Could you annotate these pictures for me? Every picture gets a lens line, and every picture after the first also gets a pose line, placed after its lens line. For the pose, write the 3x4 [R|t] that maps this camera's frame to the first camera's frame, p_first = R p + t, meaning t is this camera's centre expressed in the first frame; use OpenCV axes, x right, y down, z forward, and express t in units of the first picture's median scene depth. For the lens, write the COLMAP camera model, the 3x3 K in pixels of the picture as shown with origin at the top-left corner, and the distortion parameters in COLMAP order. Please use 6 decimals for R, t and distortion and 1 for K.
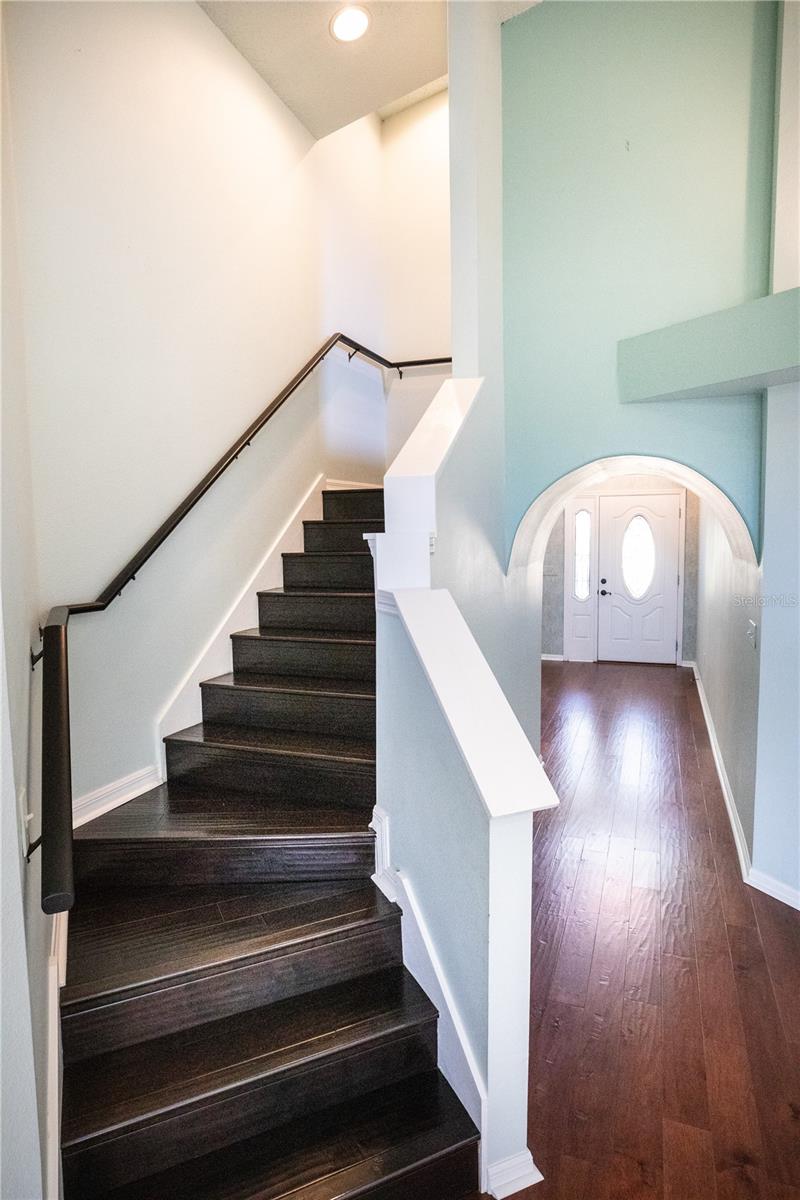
lens RADIAL K [[690.7, 0, 400.0], [0, 690.7, 600.0], [0, 0, 1]] dist [-0.005174, -0.000761]
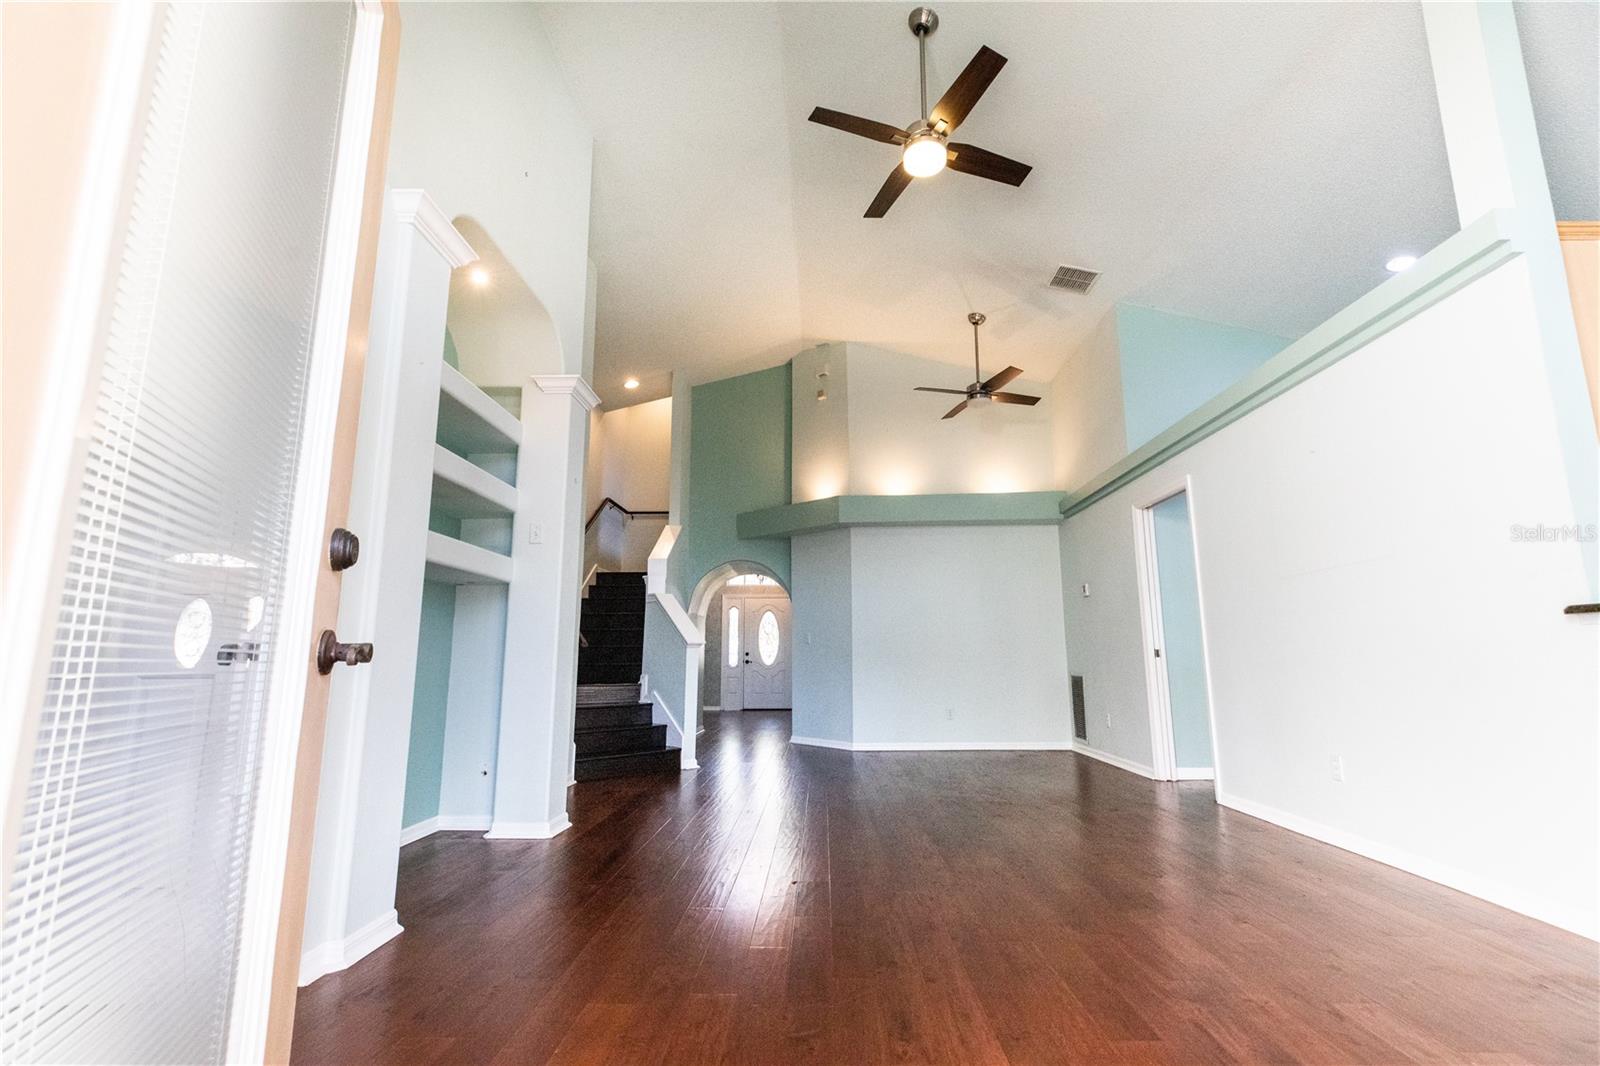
lens RADIAL K [[702.0, 0, 800.0], [0, 702.0, 533.0], [0, 0, 1]] dist [0.033524, 0.000083]
pose [[0.947325, 0.064810, 0.313647, -0.096060], [0.024573, 0.961717, -0.272942, 0.146075], [-0.319329, 0.266272, 0.909466, -0.515857]]
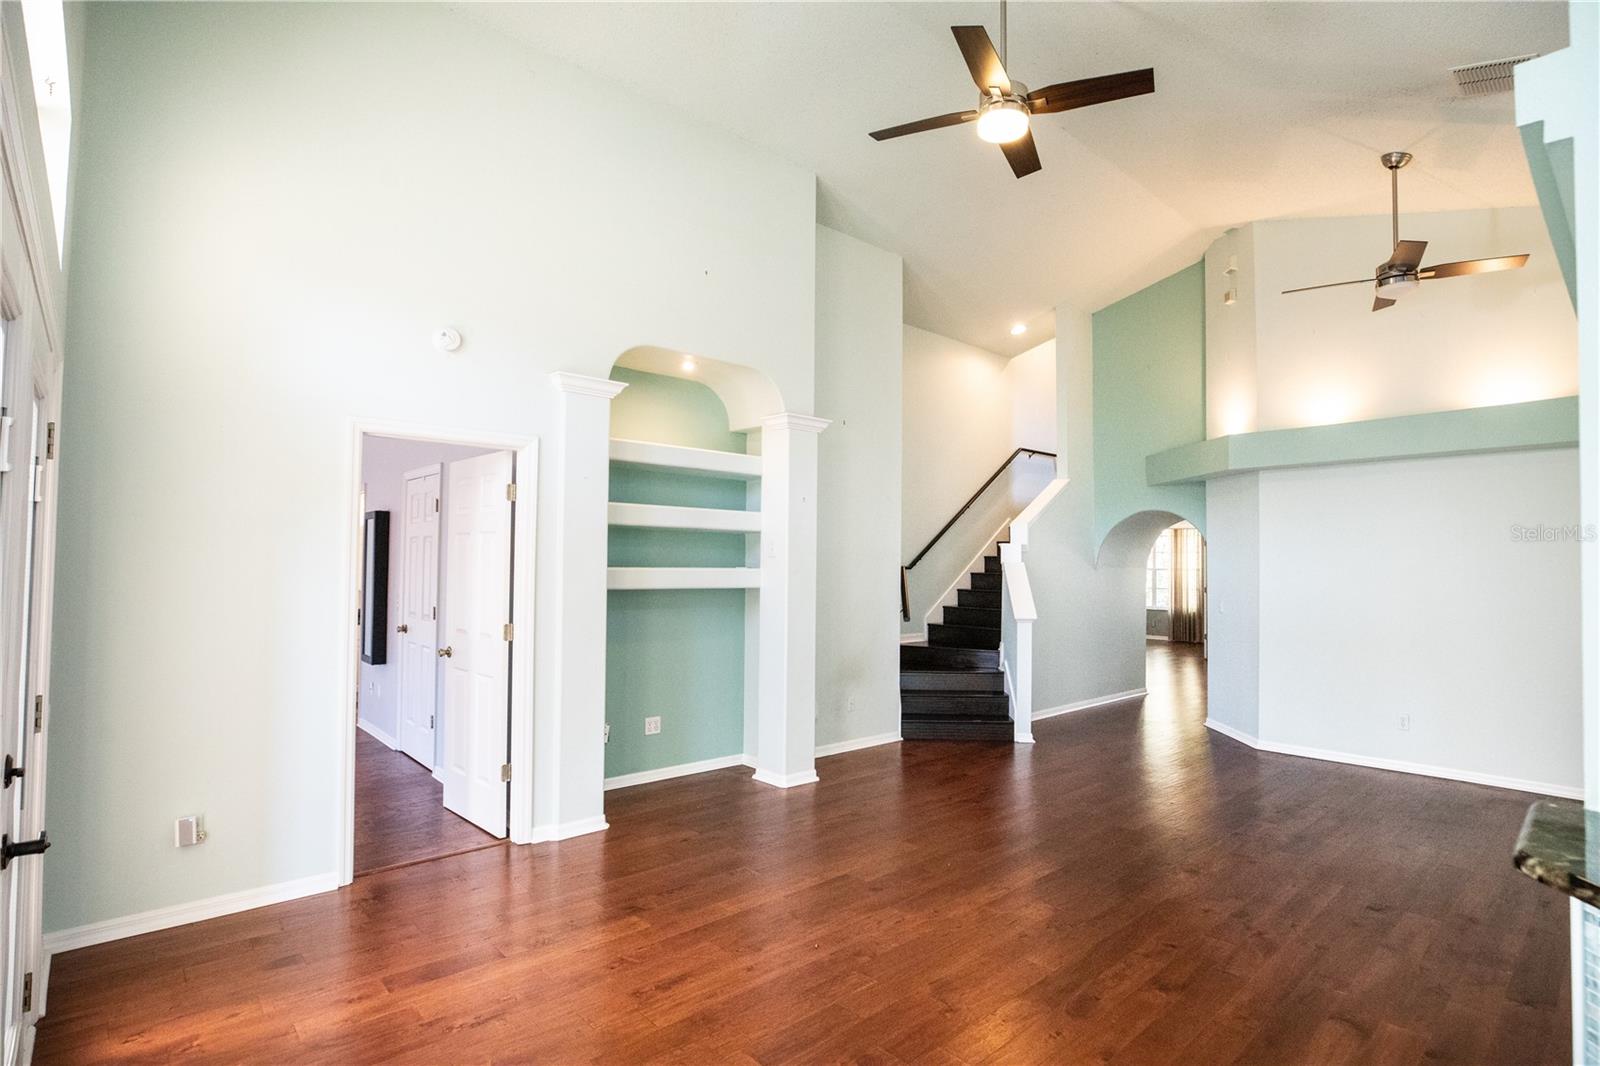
lens RADIAL K [[784.6, 0, 830.0], [0, 784.6, 537.2], [0, 0, 1]] dist [-0.001130, 0.000233]
pose [[0.900458, 0.008307, -0.434863, 0.194338], [-0.066395, 0.990725, -0.118555, 0.081864], [0.429845, 0.135627, 0.892658, -0.587086]]
